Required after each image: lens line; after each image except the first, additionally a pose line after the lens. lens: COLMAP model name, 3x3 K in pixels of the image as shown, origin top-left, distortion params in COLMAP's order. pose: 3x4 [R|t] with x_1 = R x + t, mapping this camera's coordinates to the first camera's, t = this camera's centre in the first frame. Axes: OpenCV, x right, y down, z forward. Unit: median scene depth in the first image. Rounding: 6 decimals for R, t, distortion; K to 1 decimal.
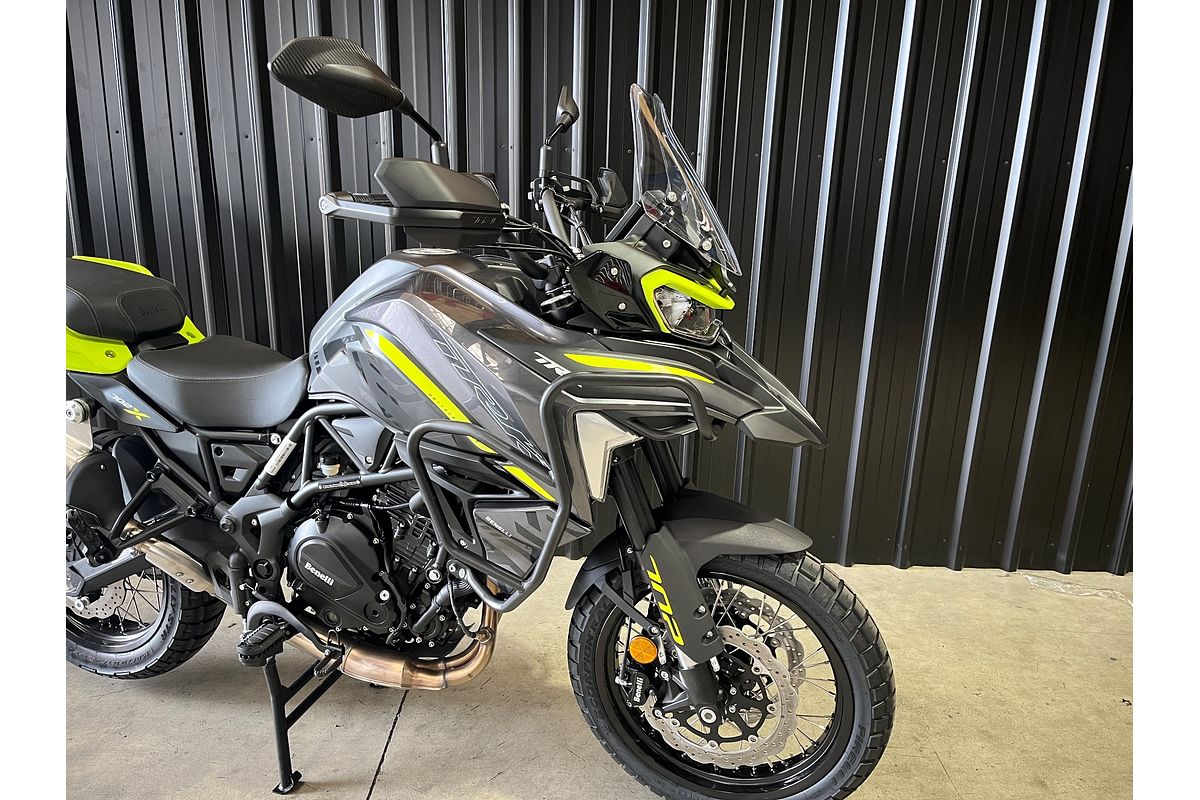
lens RADIAL K [[817.4, 0, 606.5], [0, 817.4, 389.0], [0, 0, 1]] dist [0.067893, -0.095275]
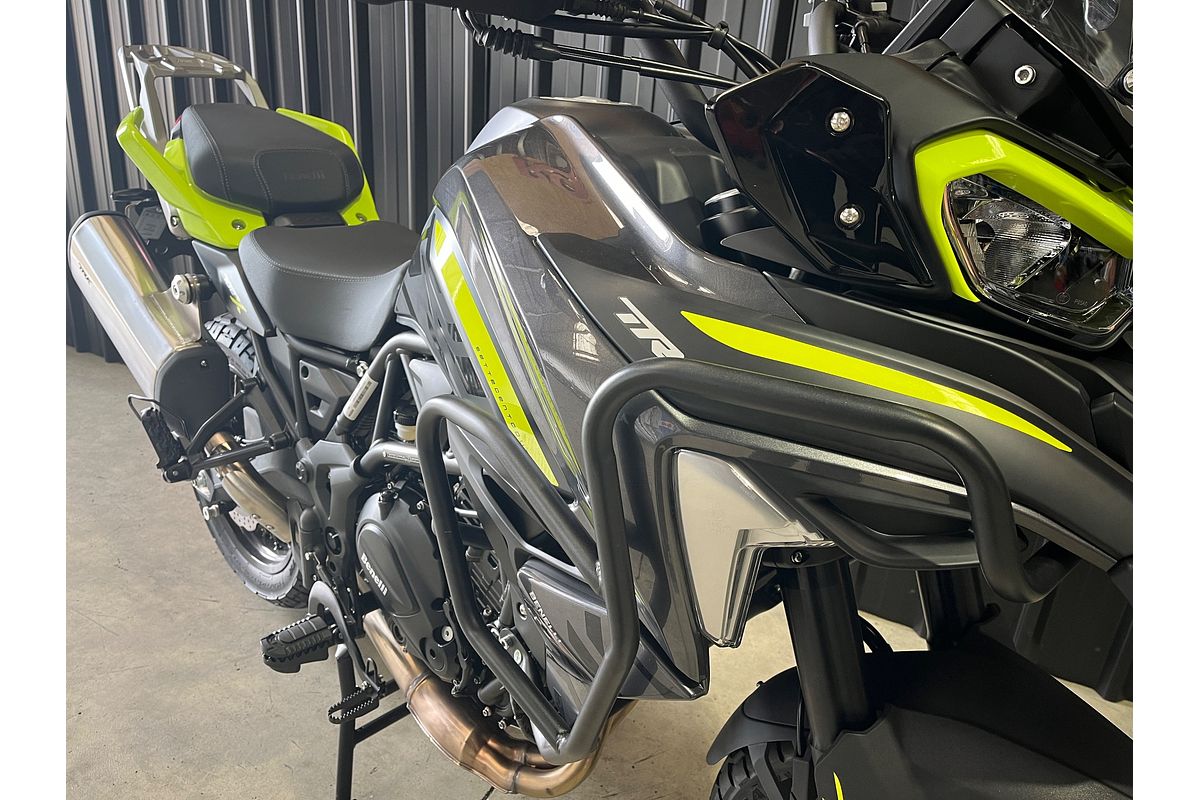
lens RADIAL K [[817.4, 0, 595.7], [0, 817.4, 406.1], [0, 0, 1]] dist [0.067893, -0.095275]
pose [[0.870982, 0.210457, -0.443957, 0.089815], [-0.170442, 0.976923, 0.128725, -0.033637], [0.460803, -0.036448, 0.886753, 0.476092]]
